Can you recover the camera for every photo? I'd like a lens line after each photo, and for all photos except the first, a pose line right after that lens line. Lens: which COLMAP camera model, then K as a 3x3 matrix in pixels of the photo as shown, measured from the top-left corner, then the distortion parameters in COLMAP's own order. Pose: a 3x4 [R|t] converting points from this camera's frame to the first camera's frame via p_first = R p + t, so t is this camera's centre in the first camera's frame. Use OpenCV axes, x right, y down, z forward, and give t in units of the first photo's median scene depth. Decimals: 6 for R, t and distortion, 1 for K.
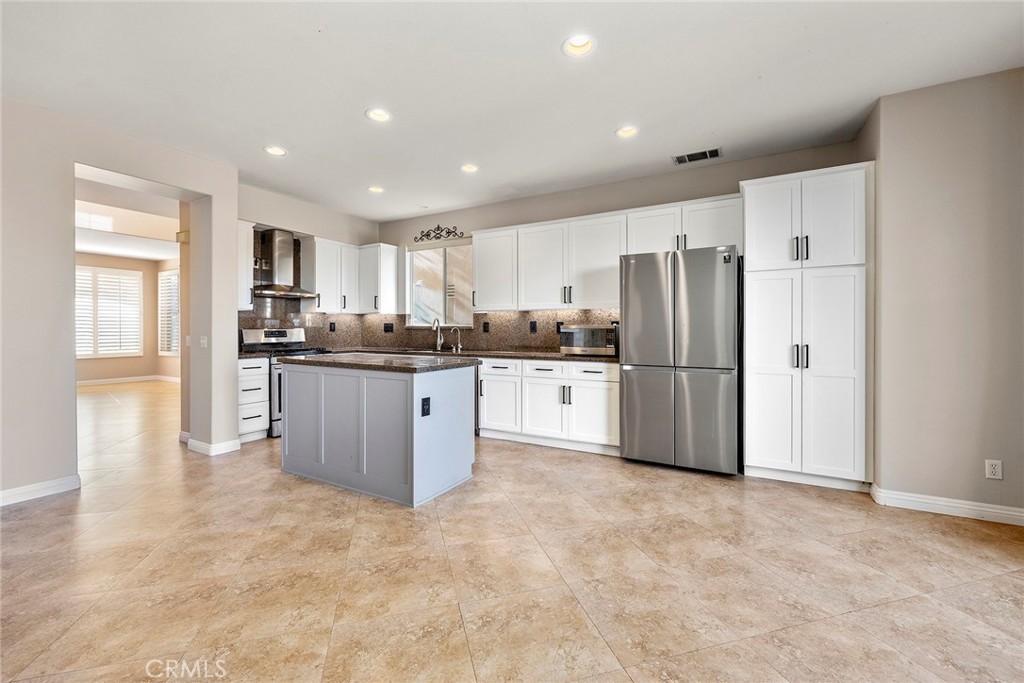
lens RADIAL K [[423.0, 0, 511.7], [0, 423.0, 330.9], [0, 0, 1]] dist [-0.004722, 0.001388]
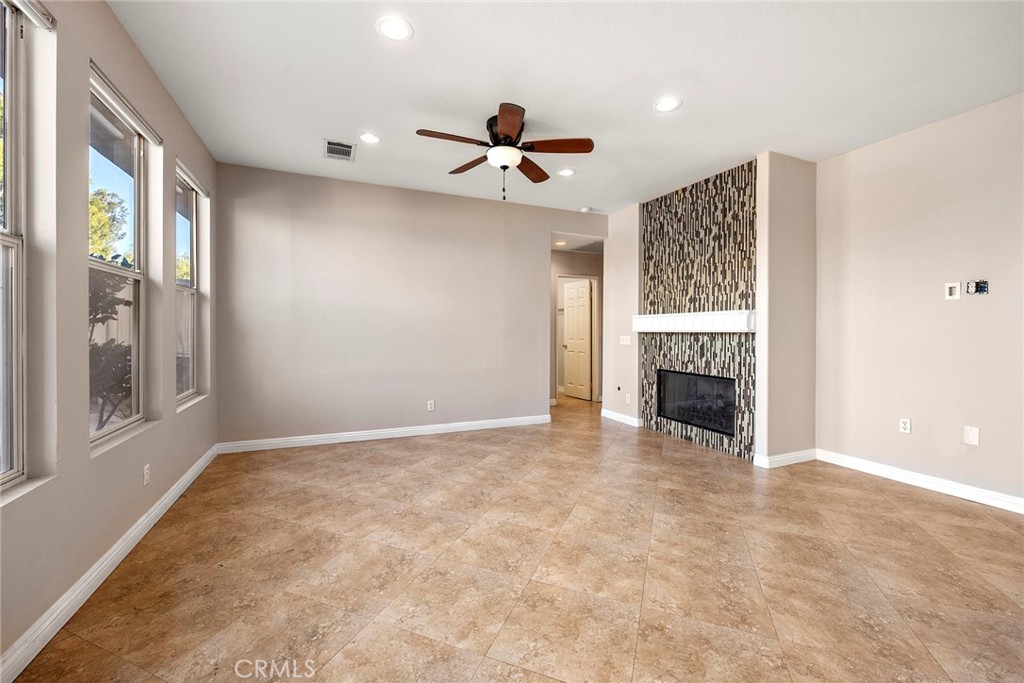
lens RADIAL K [[423.0, 0, 514.6], [0, 423.0, 334.8], [0, 0, 1]] dist [-0.004722, 0.001388]
pose [[-0.606694, 0.003844, -0.794927, 0.201930], [-0.005637, 0.999942, 0.009138, 0.000004], [0.794916, 0.010025, -0.606637, 0.494723]]
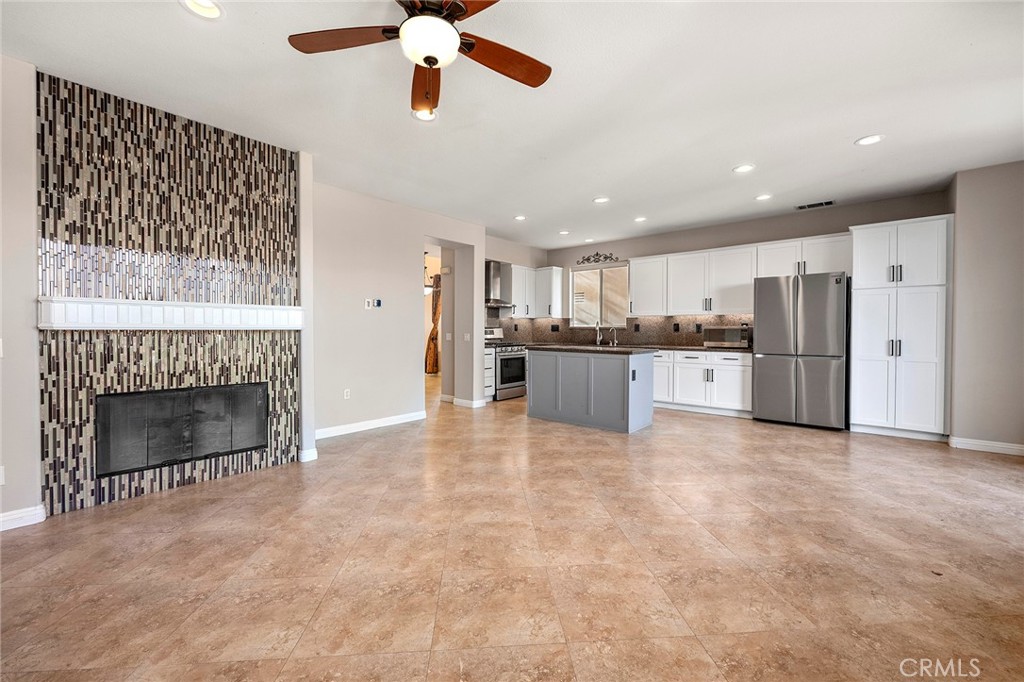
lens RADIAL K [[423.0, 0, 504.6], [0, 423.0, 336.5], [0, 0, 1]] dist [-0.004722, 0.001388]
pose [[0.980172, 0.003770, -0.198111, -0.314010], [-0.001128, 0.999909, 0.013451, 0.002457], [0.198144, -0.012961, 0.980087, -0.627363]]
